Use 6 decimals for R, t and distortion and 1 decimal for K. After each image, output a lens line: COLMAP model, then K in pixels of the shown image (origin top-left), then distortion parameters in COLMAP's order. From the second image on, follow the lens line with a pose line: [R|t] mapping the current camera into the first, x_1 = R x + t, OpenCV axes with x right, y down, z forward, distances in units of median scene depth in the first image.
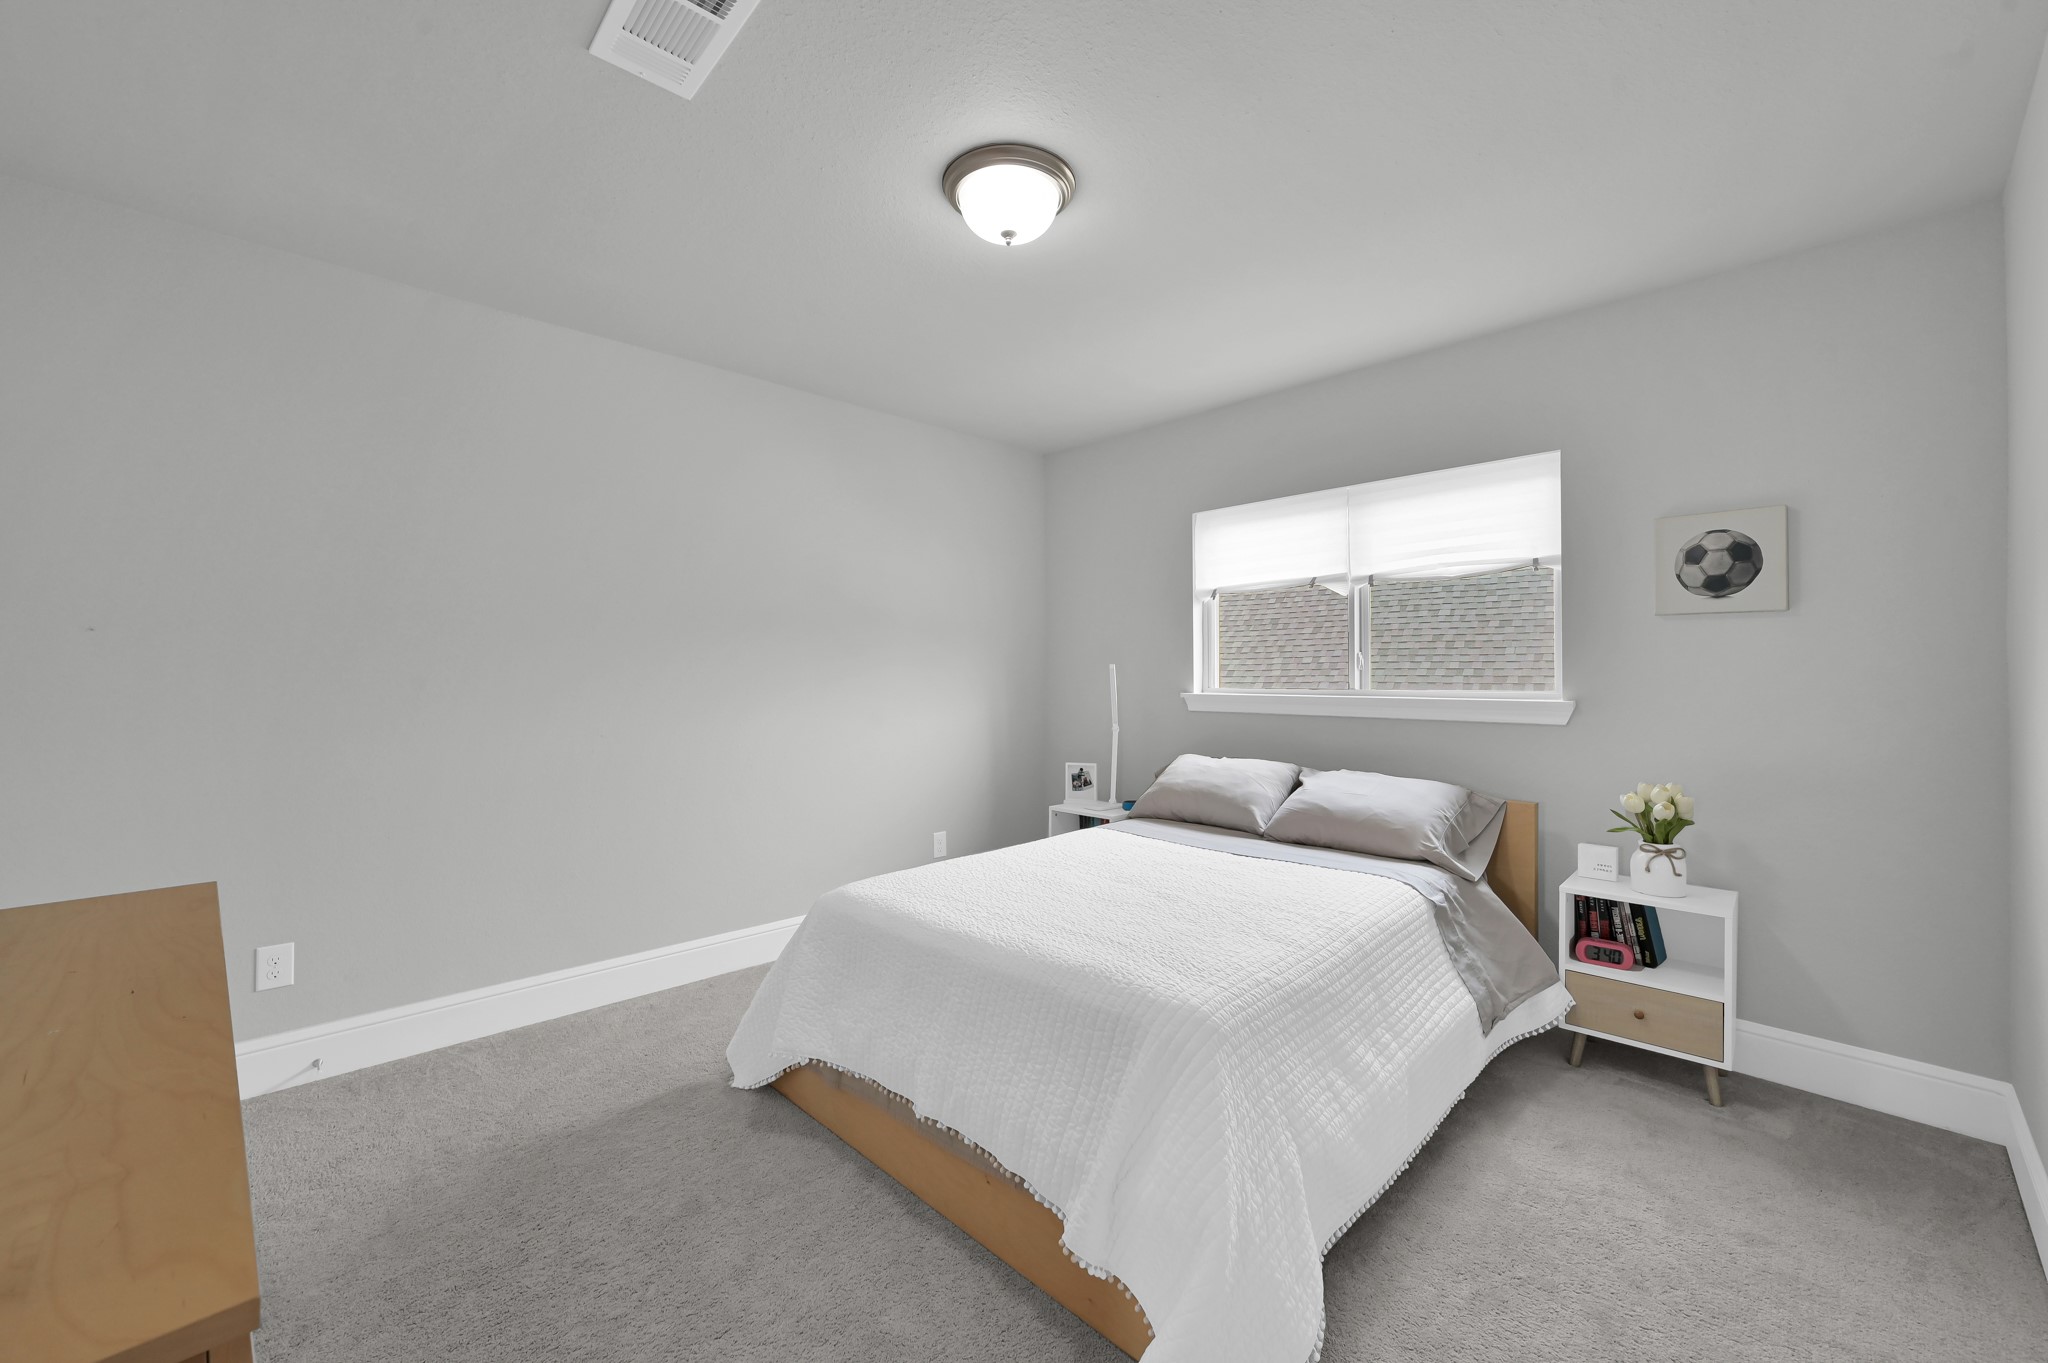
lens RADIAL K [[811.4, 0, 1018.1], [0, 811.4, 671.0], [0, 0, 1]] dist [-0.004027, 0.000107]
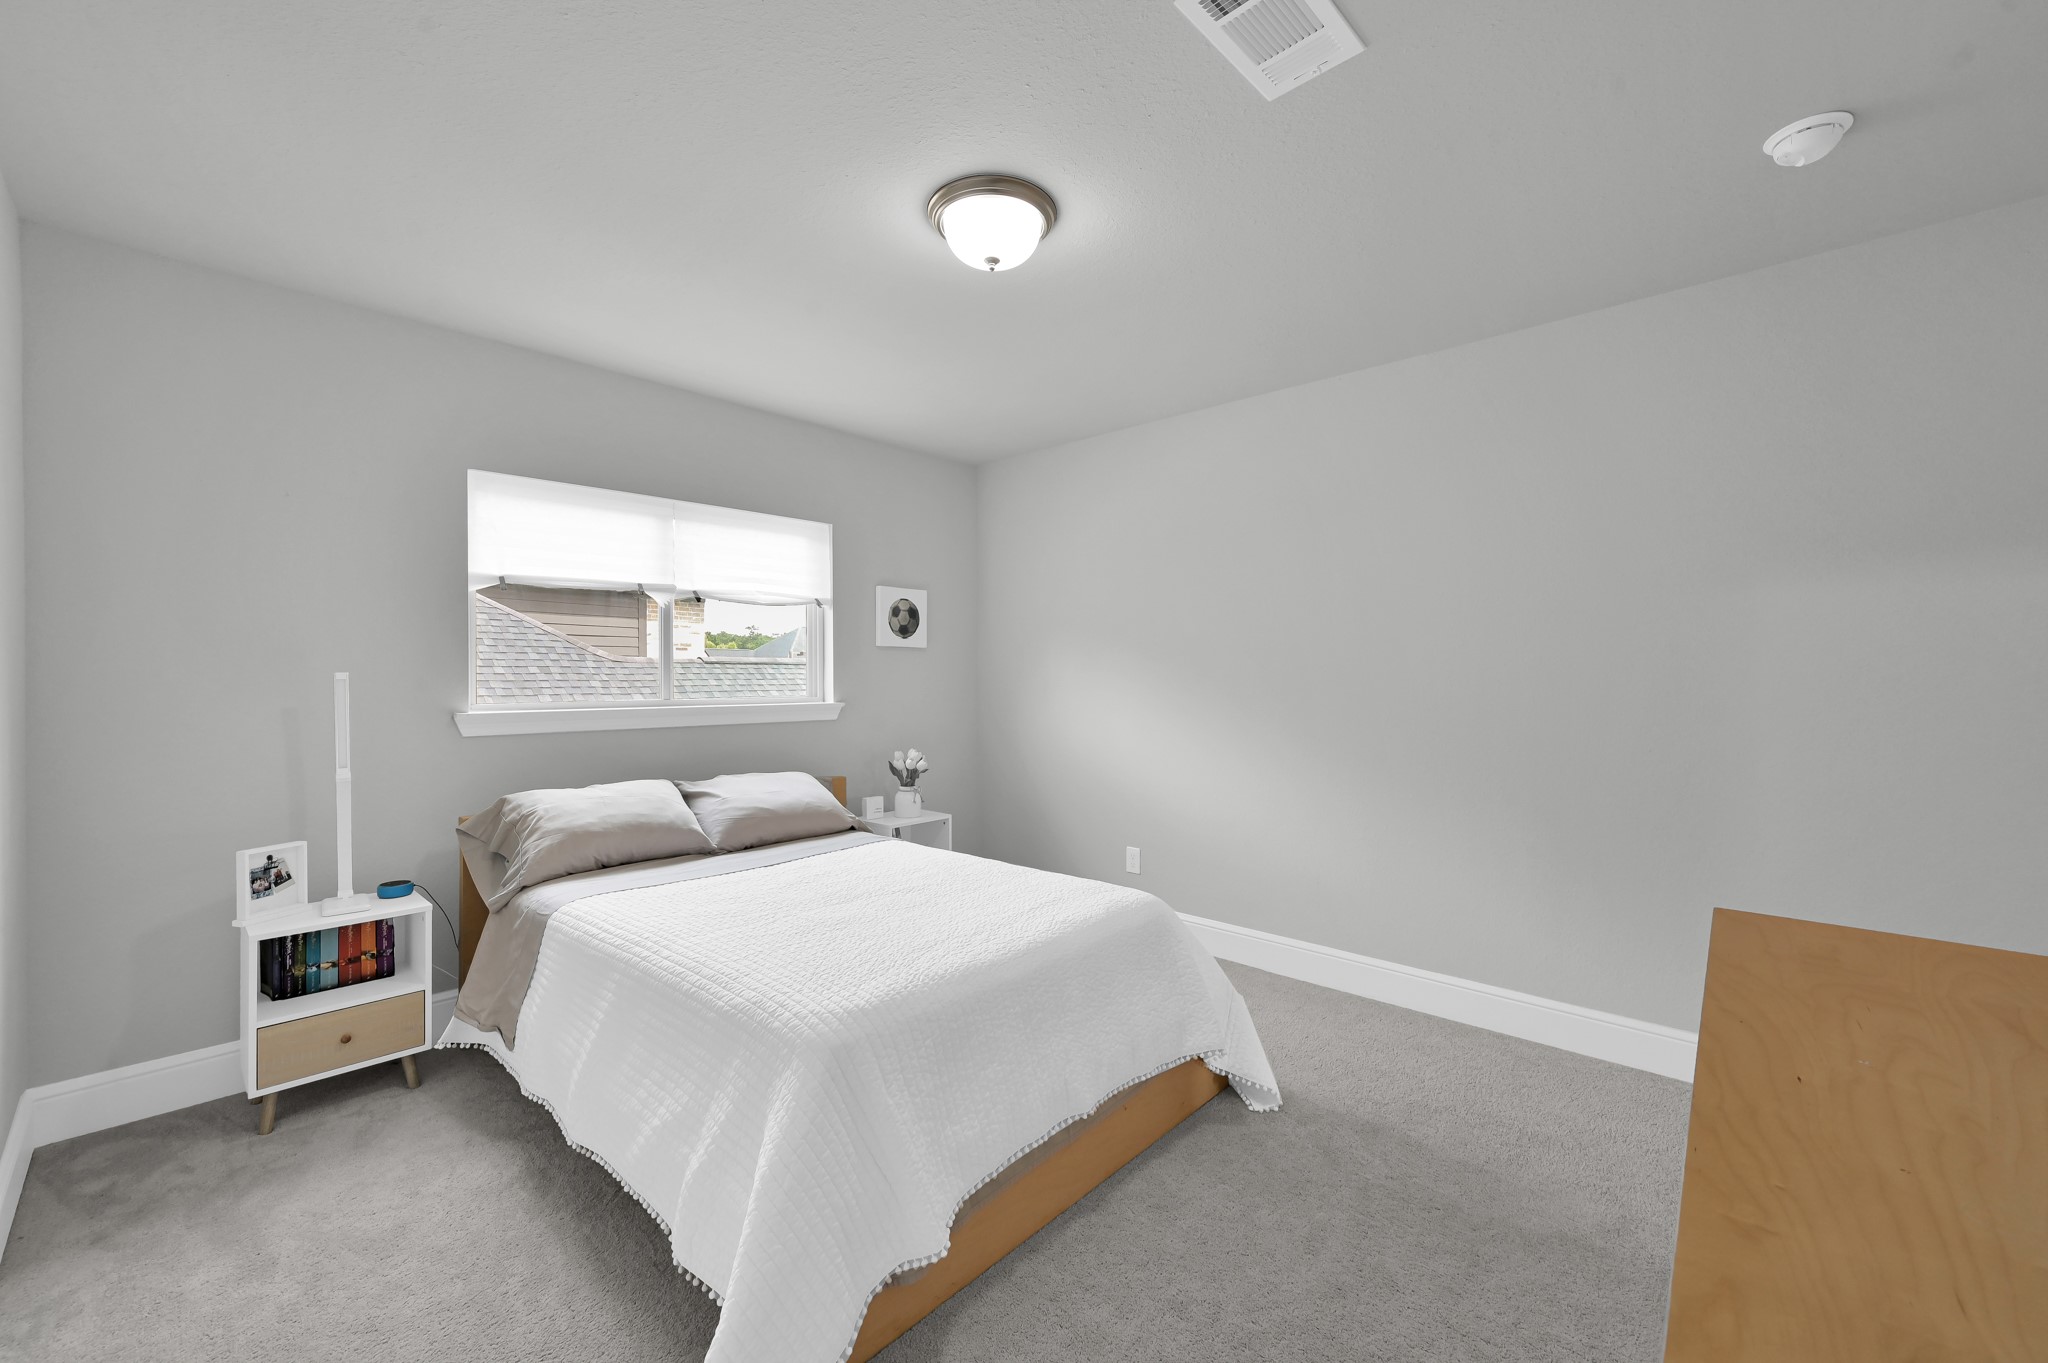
lens RADIAL K [[811.4, 0, 1017.9], [0, 811.4, 686.5], [0, 0, 1]] dist [-0.004027, 0.000107]
pose [[-0.051727, -0.004882, 0.998649, -0.707525], [0.004251, 0.999978, 0.005109, 0.002110], [-0.998652, 0.004509, -0.051706, 0.707309]]
